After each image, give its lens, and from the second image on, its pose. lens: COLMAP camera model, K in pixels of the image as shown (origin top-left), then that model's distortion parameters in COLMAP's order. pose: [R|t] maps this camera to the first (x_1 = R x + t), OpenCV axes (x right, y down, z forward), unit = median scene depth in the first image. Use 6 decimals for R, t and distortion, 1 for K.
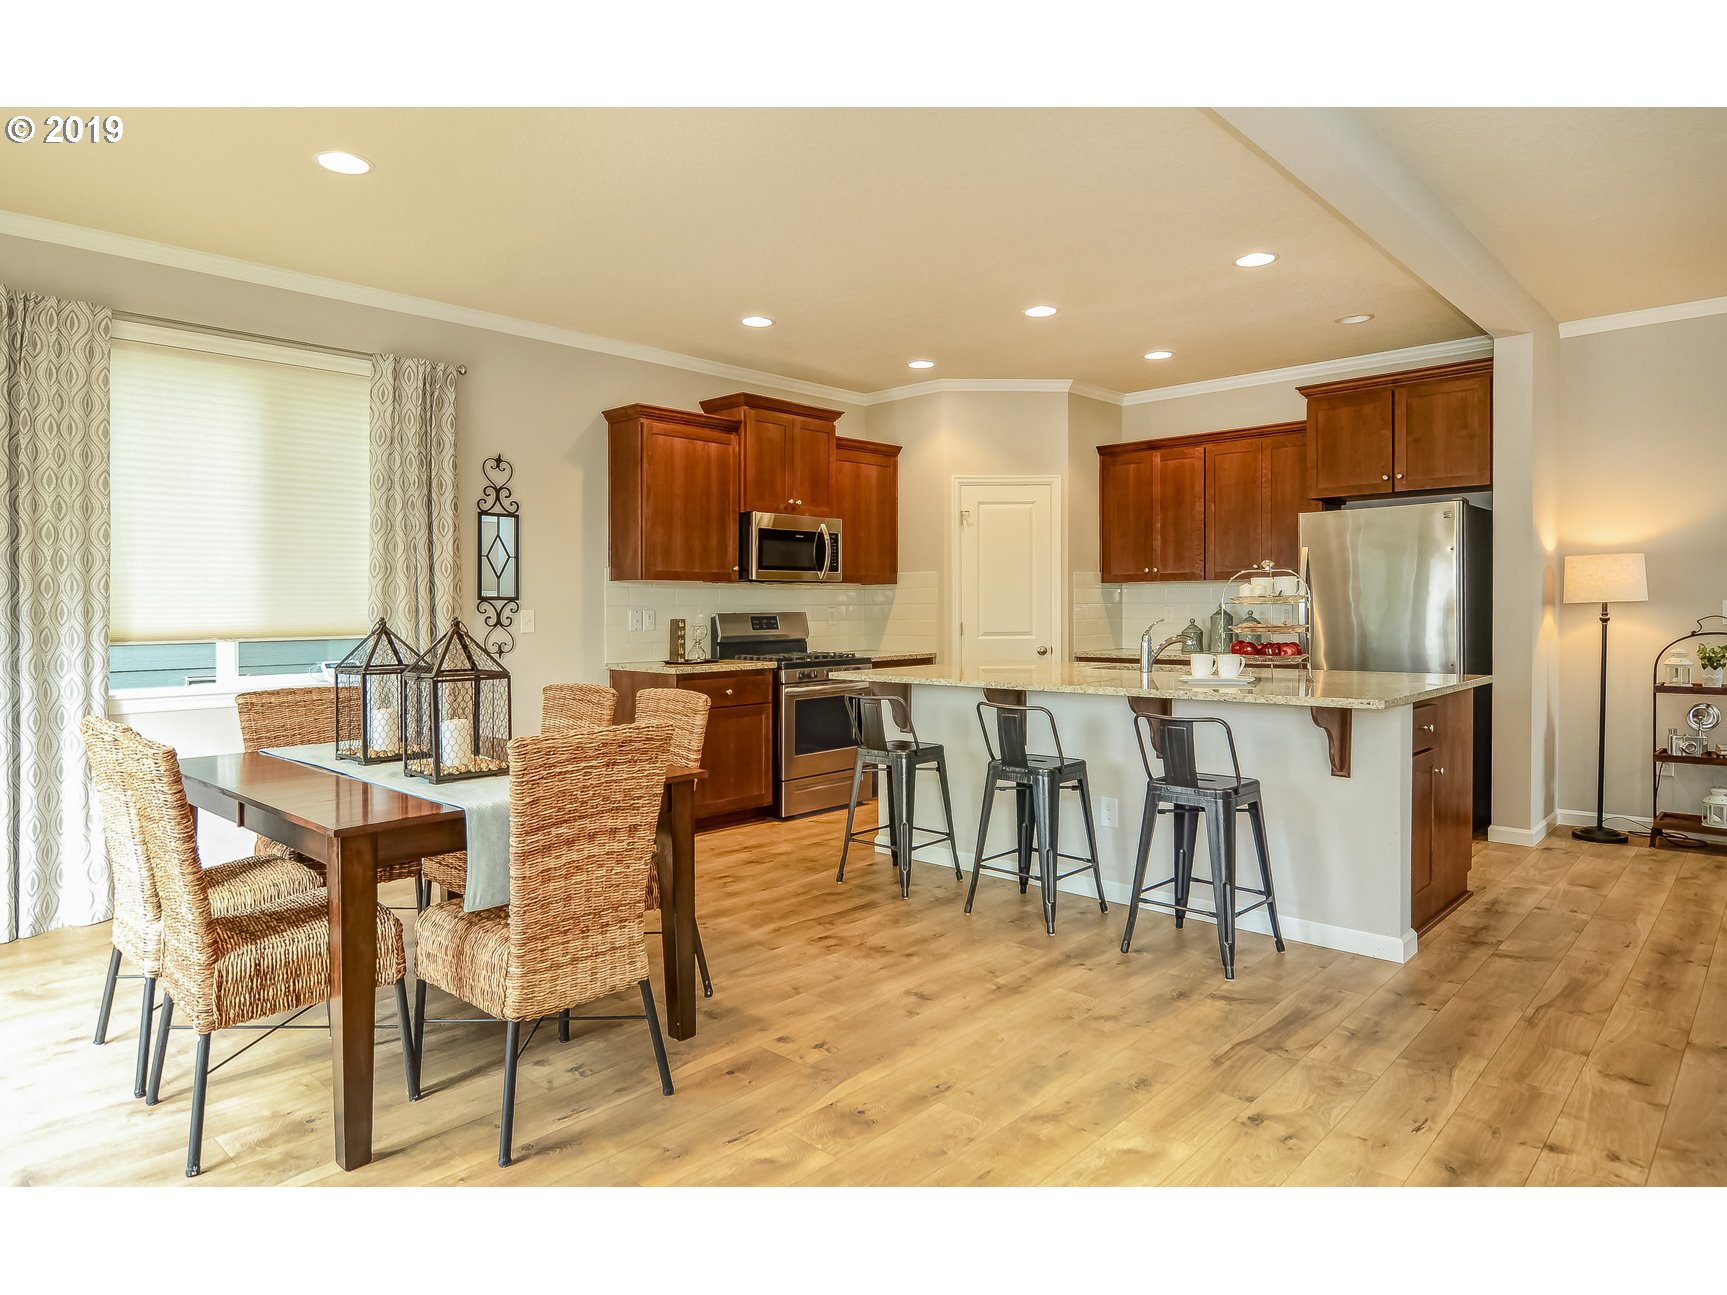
lens RADIAL K [[1018.3, 0, 864.6], [0, 1018.3, 613.1], [0, 0, 1]] dist [-0.019377, -0.000078]
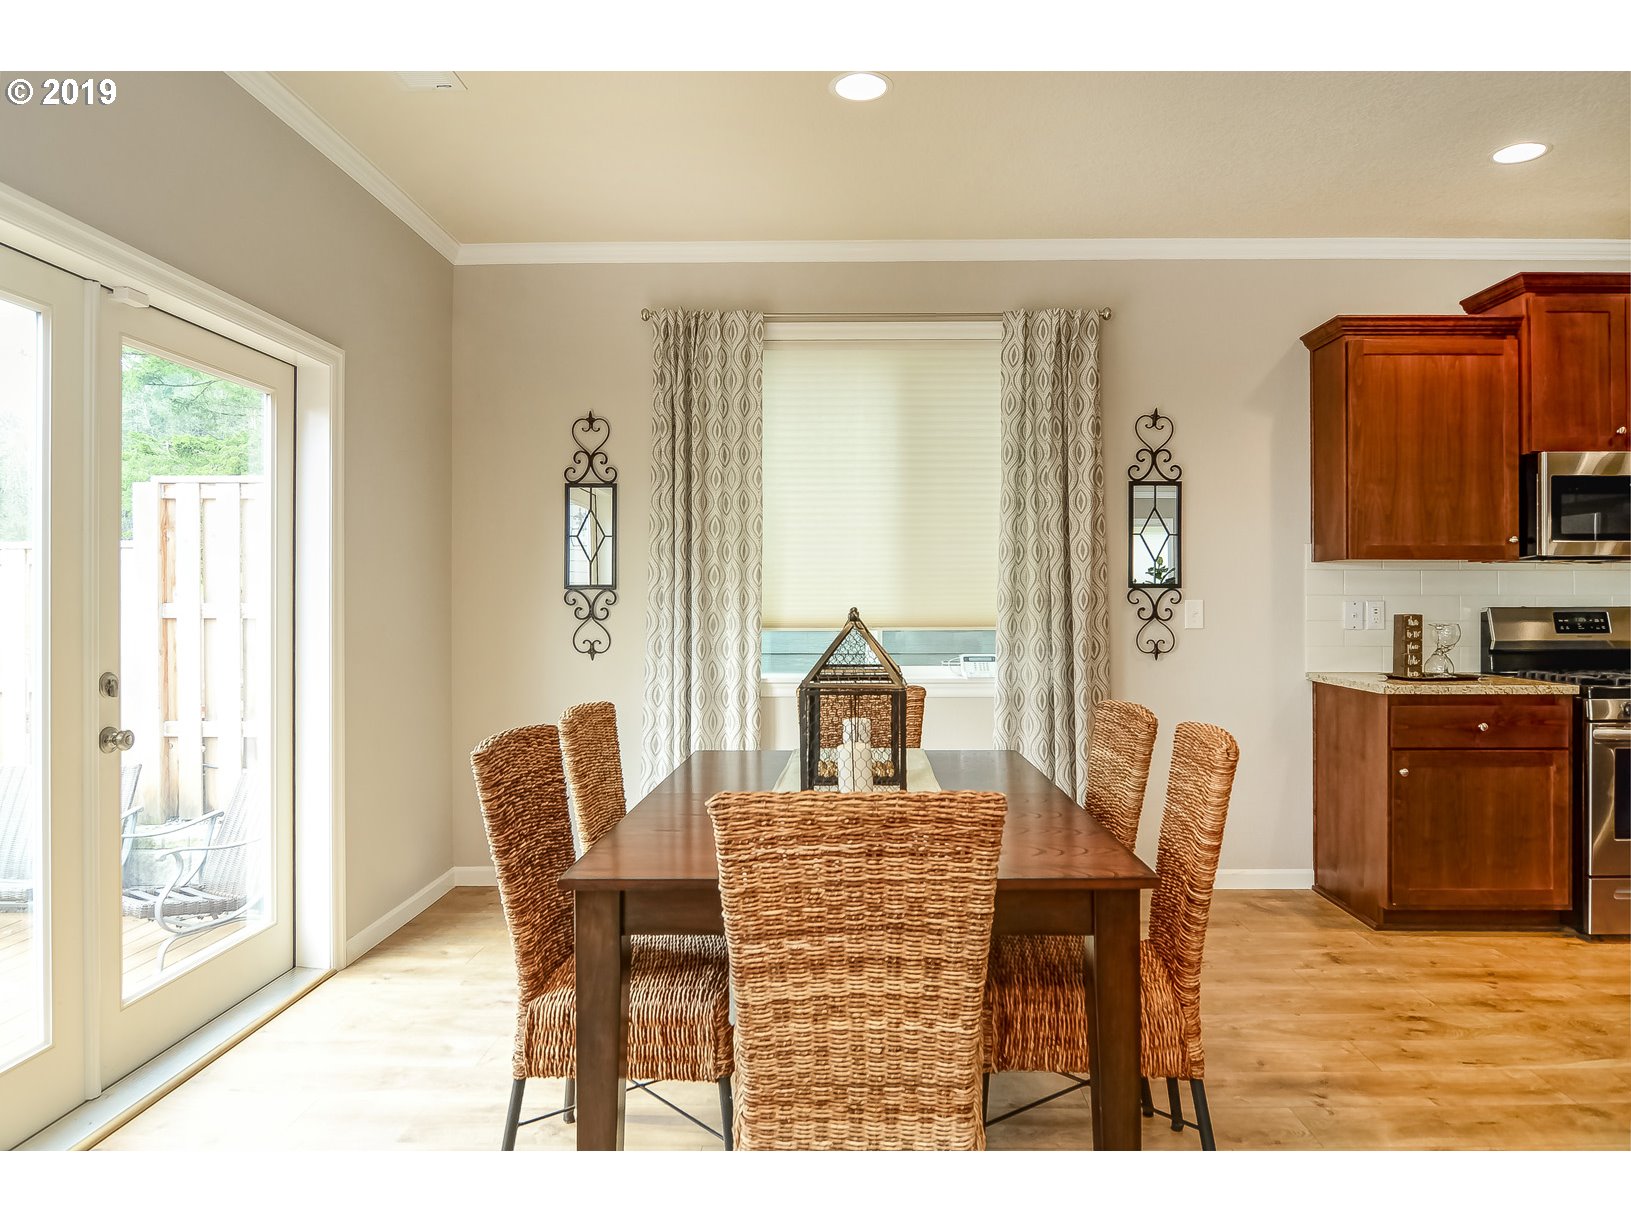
lens RADIAL K [[1054.1, 0, 818.9], [0, 1054.1, 584.4], [0, 0, 1]] dist [-0.001790, -0.019680]
pose [[0.672757, -0.004368, -0.739850, 0.087984], [-0.008790, 0.999865, -0.013896, -0.001658], [0.739811, 0.015851, 0.672628, 0.245079]]
